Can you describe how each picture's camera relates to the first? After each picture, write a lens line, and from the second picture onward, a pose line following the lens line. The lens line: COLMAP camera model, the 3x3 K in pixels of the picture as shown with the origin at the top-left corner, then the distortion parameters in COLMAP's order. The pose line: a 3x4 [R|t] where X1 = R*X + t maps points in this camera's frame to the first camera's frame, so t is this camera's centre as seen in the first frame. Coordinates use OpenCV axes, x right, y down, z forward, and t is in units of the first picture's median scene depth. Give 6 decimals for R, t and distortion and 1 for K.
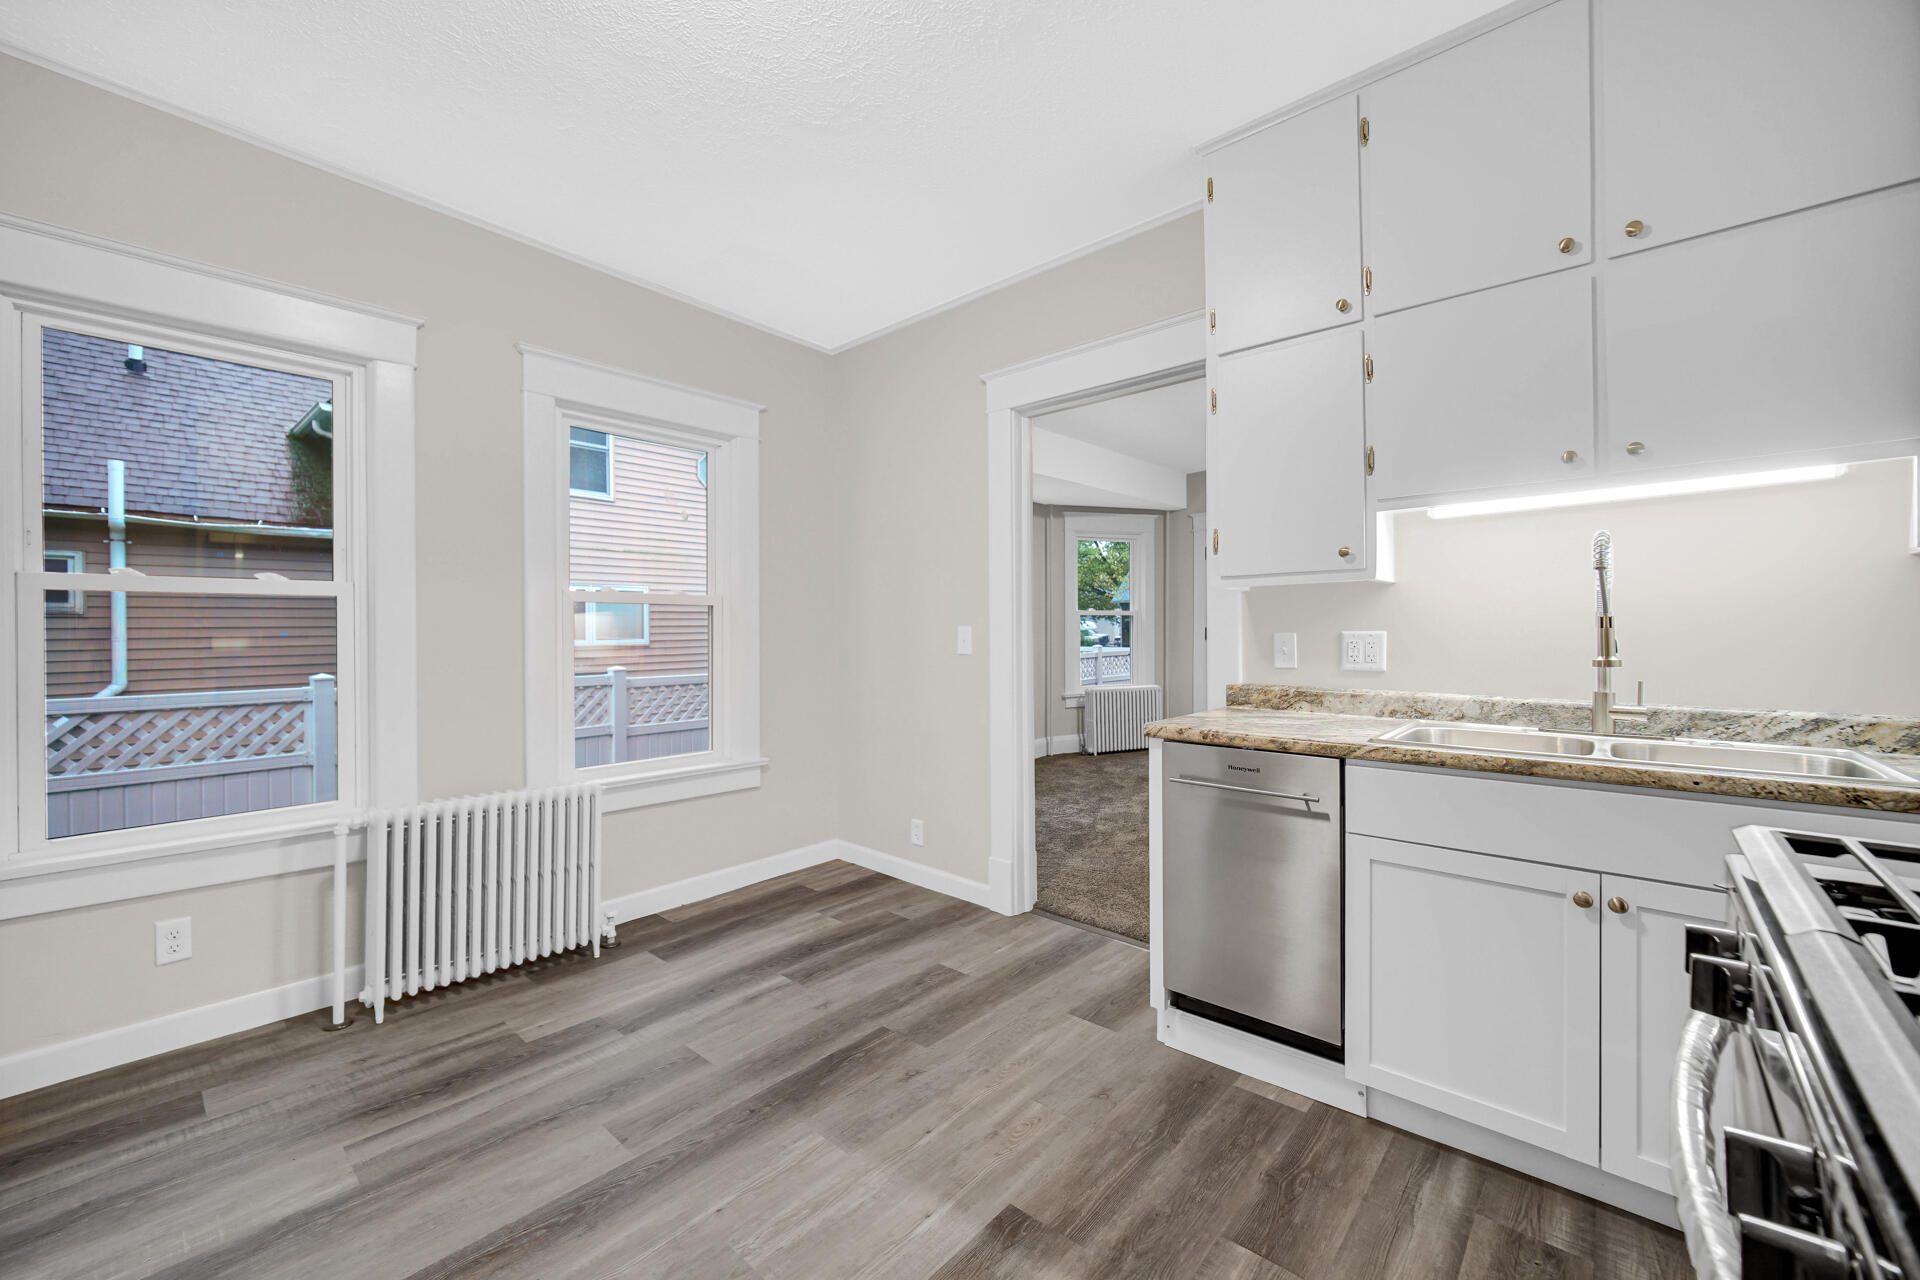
lens RADIAL K [[762.9, 0, 927.9], [0, 762.9, 633.5], [0, 0, 1]] dist [-0.000611, 0.000047]
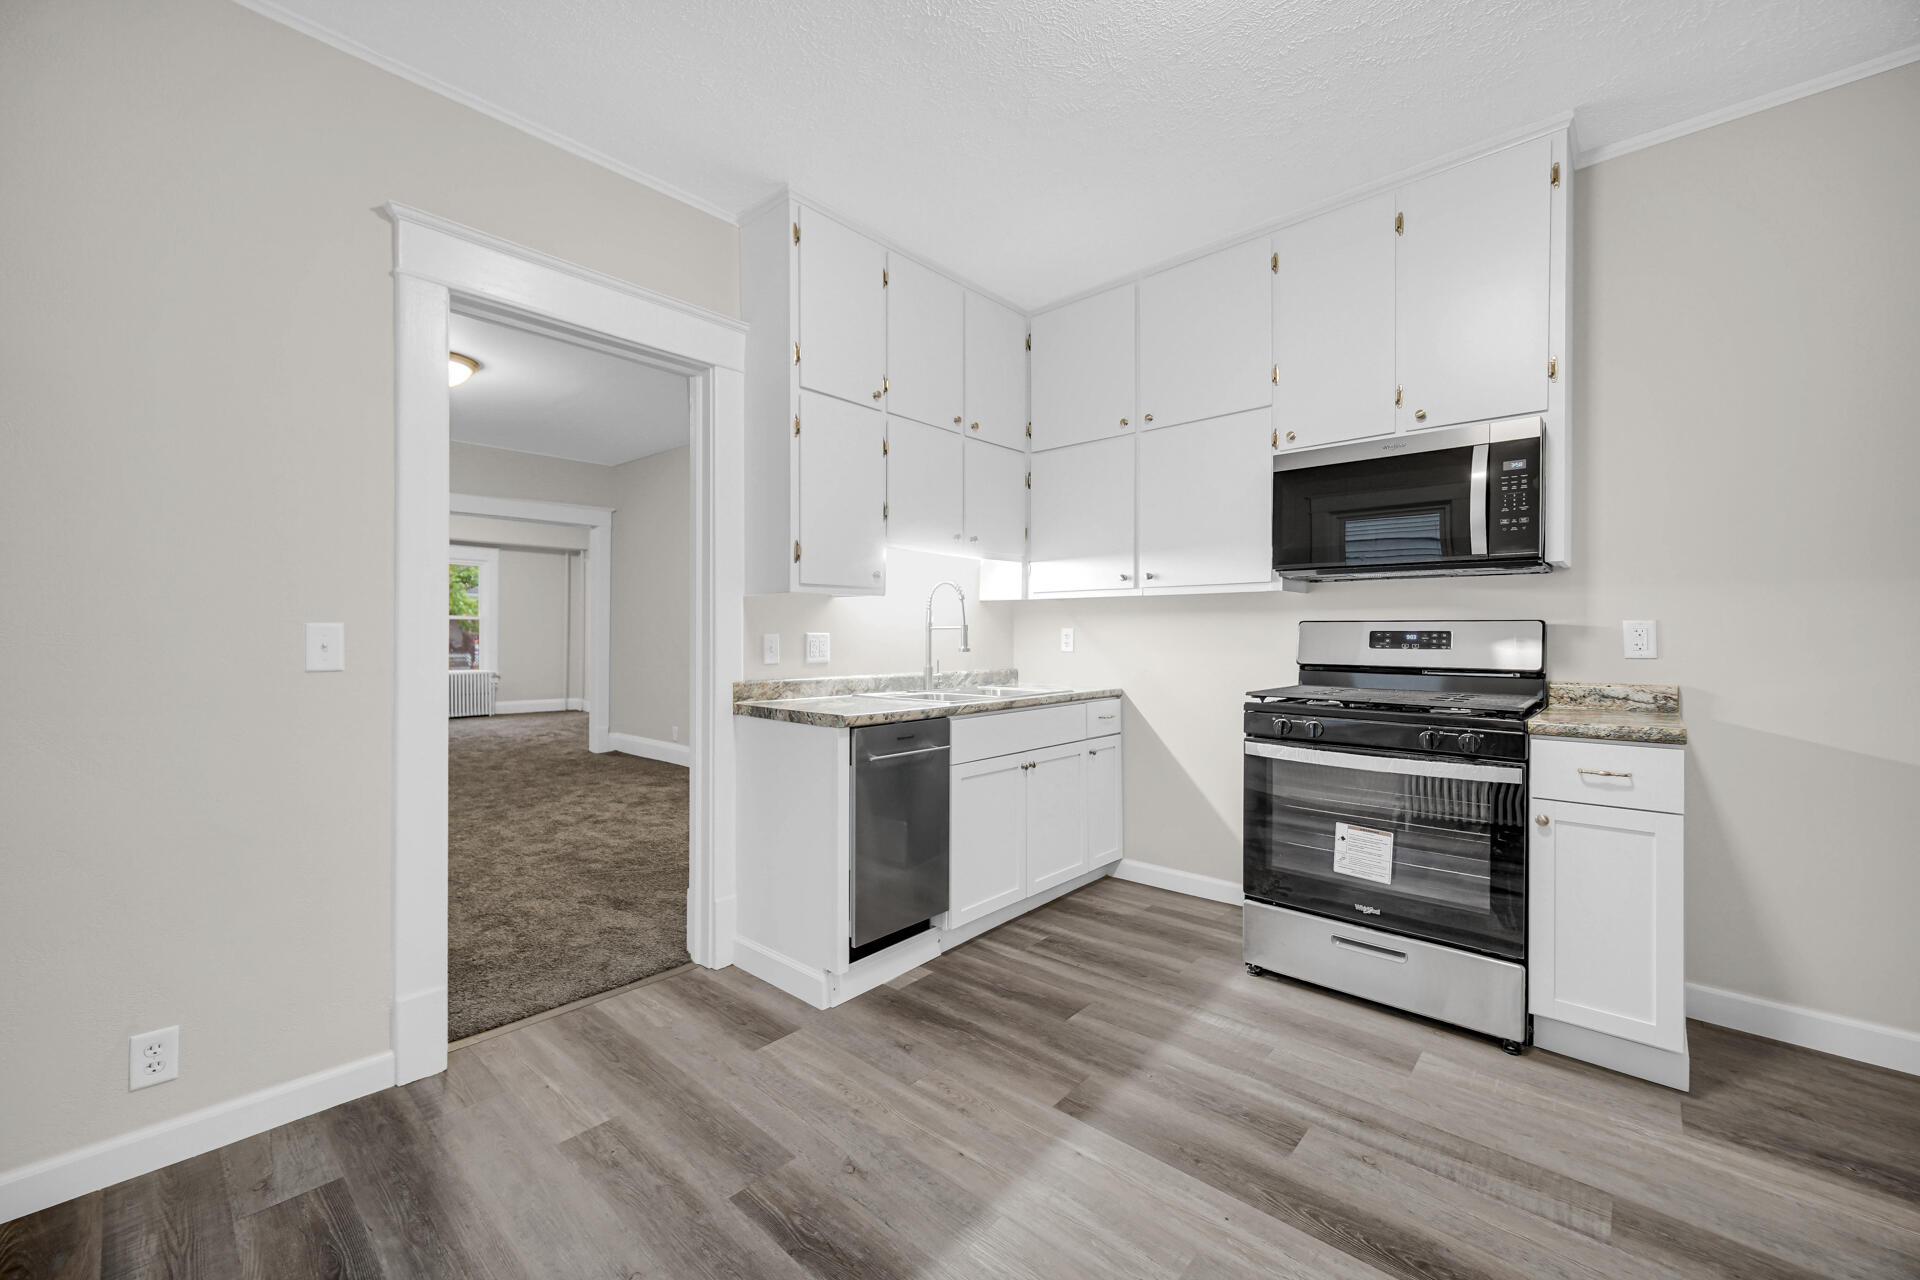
lens RADIAL K [[762.9, 0, 927.9], [0, 762.9, 633.5], [0, 0, 1]] dist [-0.000611, 0.000047]
pose [[0.007178, 0.005881, 0.999957, -0.765521], [0.003427, 0.999977, -0.005906, 0.006904], [-0.999968, 0.003469, 0.007158, 0.826633]]
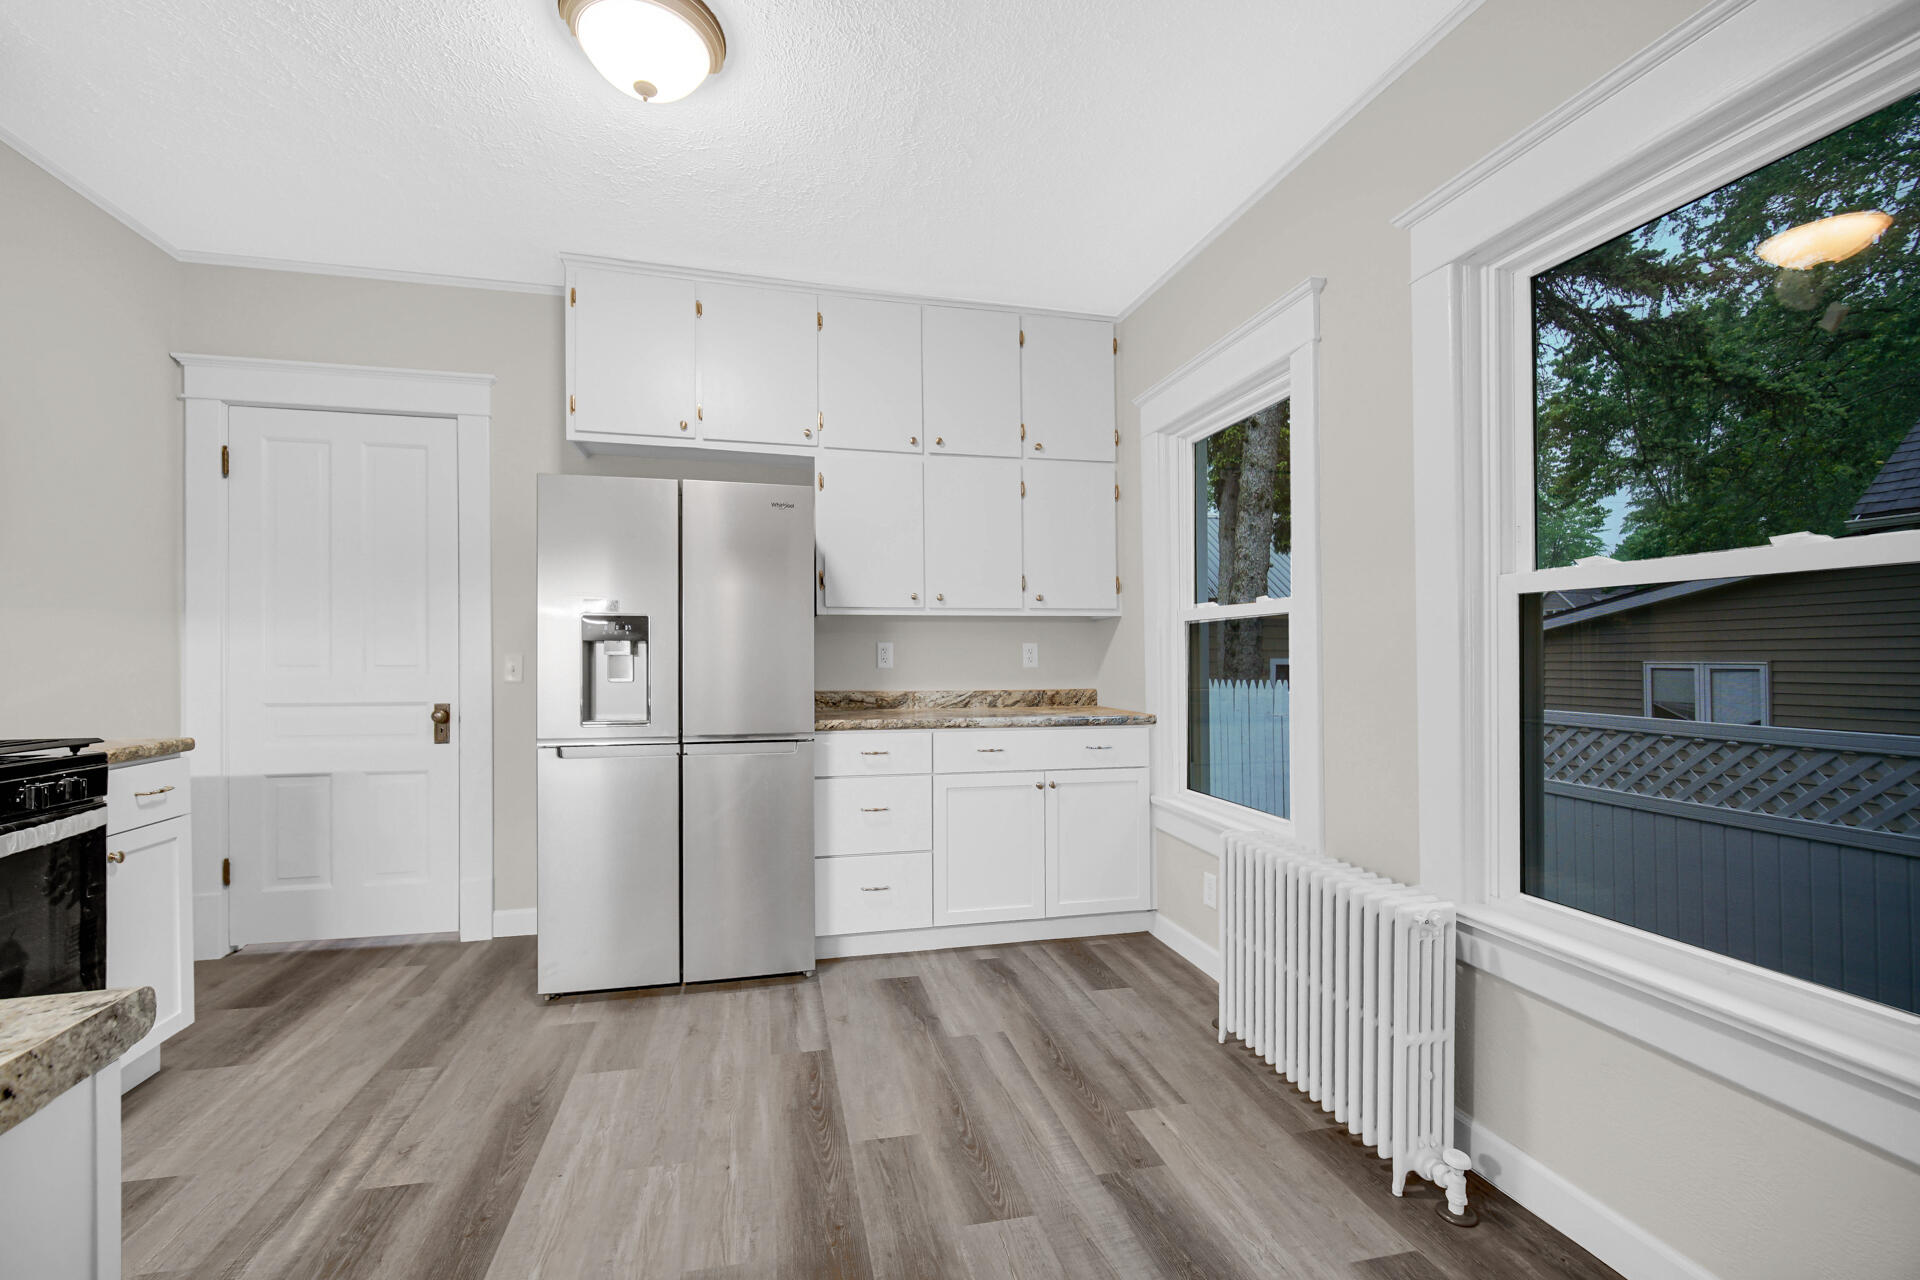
lens RADIAL K [[779.6, 0, 933.8], [0, 779.6, 655.4], [0, 0, 1]] dist [-0.000324, -0.000021]
pose [[-0.568800, 0.004545, -0.822463, 0.337480], [-0.001430, 0.999978, 0.006515, 0.000365], [0.822475, 0.004881, -0.568781, 1.309788]]
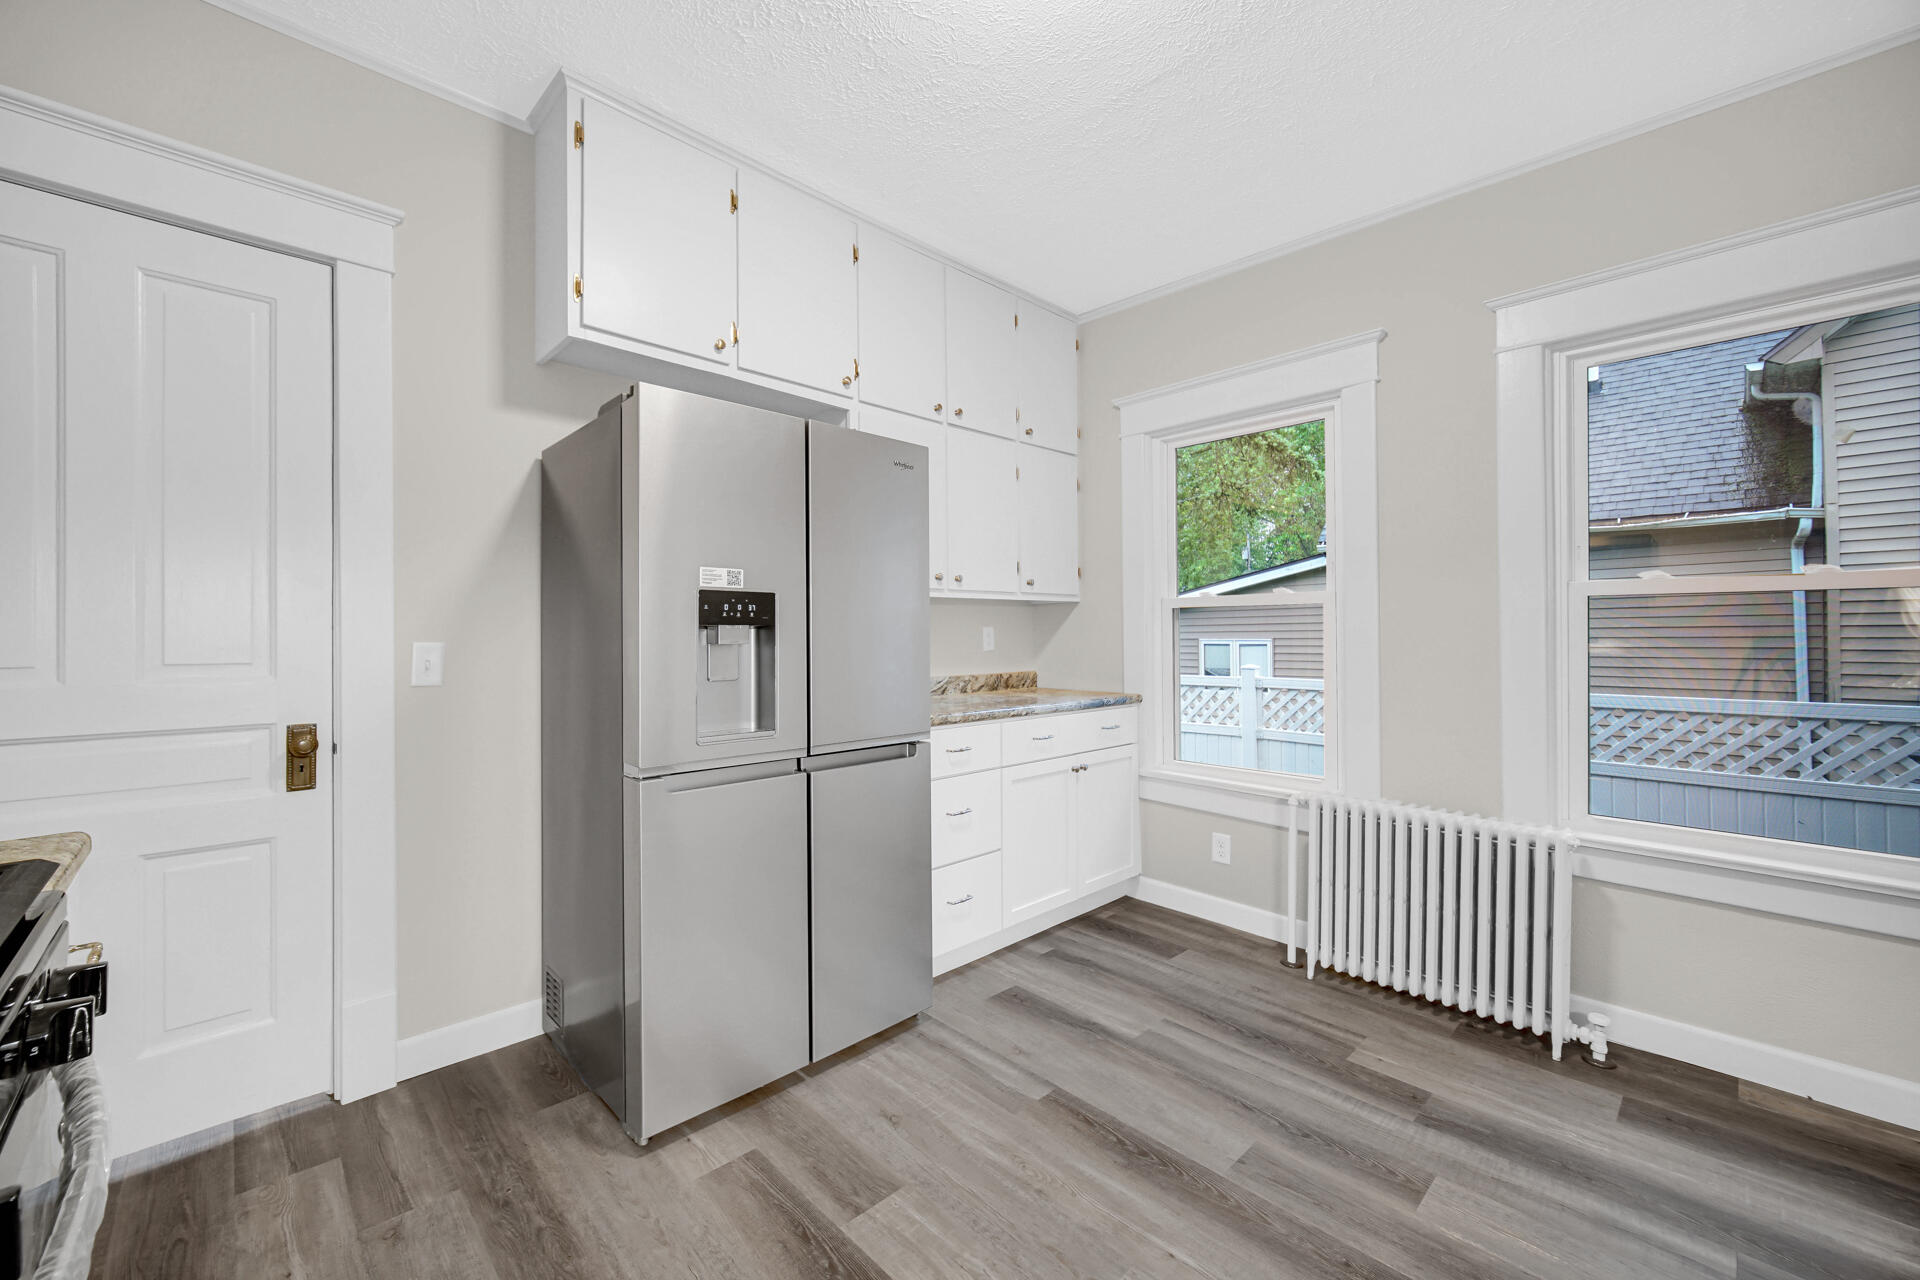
lens RADIAL K [[762.9, 0, 927.9], [0, 762.9, 633.5], [0, 0, 1]] dist [-0.000611, 0.000047]
pose [[-0.075667, 0.004617, -0.997122, 0.470913], [-0.002147, 0.999986, 0.004793, -0.008626], [0.997131, 0.002504, -0.075656, 0.533552]]
